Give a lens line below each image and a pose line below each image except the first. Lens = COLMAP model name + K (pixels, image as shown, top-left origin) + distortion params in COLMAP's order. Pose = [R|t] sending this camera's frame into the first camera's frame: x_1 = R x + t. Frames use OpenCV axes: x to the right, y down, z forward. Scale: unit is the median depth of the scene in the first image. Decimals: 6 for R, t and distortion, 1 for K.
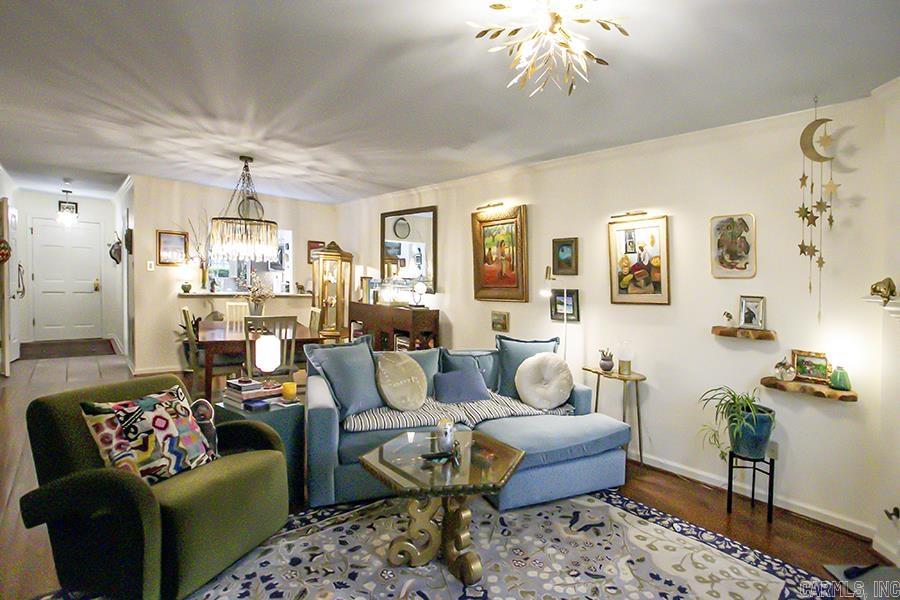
lens RADIAL K [[454.9, 0, 441.0], [0, 454.9, 315.2], [0, 0, 1]] dist [-0.039640, 0.003026]
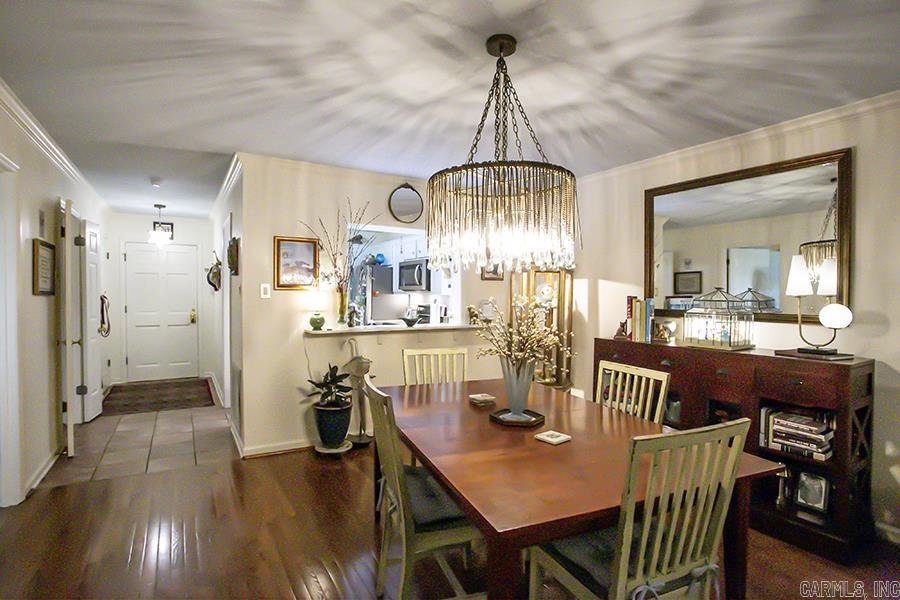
lens RADIAL K [[426.0, 0, 455.9], [0, 426.0, 302.7], [0, 0, 1]] dist [-0.053468, -0.000340]
pose [[0.994211, -0.035746, -0.101324, -0.294663], [0.029294, 0.997490, -0.064457, -0.042998], [0.103374, 0.061116, 0.992763, 0.395353]]
